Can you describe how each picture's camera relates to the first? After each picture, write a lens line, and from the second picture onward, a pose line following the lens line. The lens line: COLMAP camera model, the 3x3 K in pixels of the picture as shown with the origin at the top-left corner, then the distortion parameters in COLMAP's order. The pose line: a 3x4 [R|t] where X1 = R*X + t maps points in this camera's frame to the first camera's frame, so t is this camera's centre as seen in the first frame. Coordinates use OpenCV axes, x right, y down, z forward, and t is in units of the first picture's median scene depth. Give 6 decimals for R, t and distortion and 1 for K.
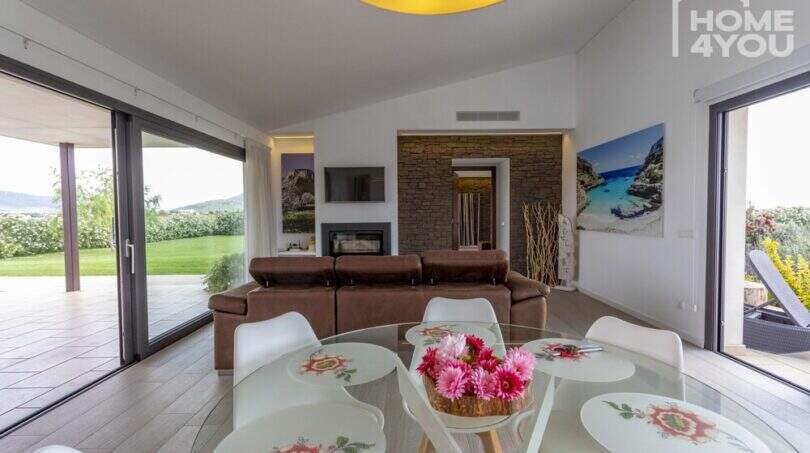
lens RADIAL K [[380.1, 0, 405.0], [0, 380.1, 226.5], [0, 0, 1]] dist [0.024827, 0.000397]
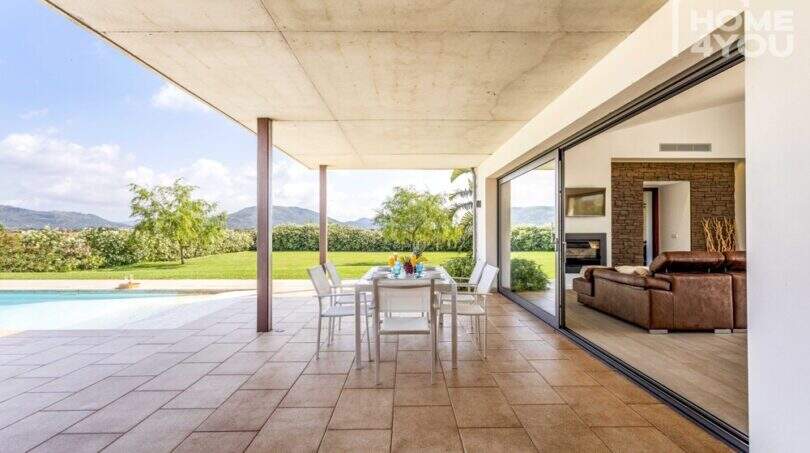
lens RADIAL K [[380.1, 0, 405.0], [0, 380.1, 226.5], [0, 0, 1]] dist [0.024827, 0.000397]
pose [[0.999870, 0.009374, 0.013098, -0.676956], [-0.008715, 0.998737, -0.049485, 0.034578], [-0.013545, 0.049364, 0.998689, -0.213476]]
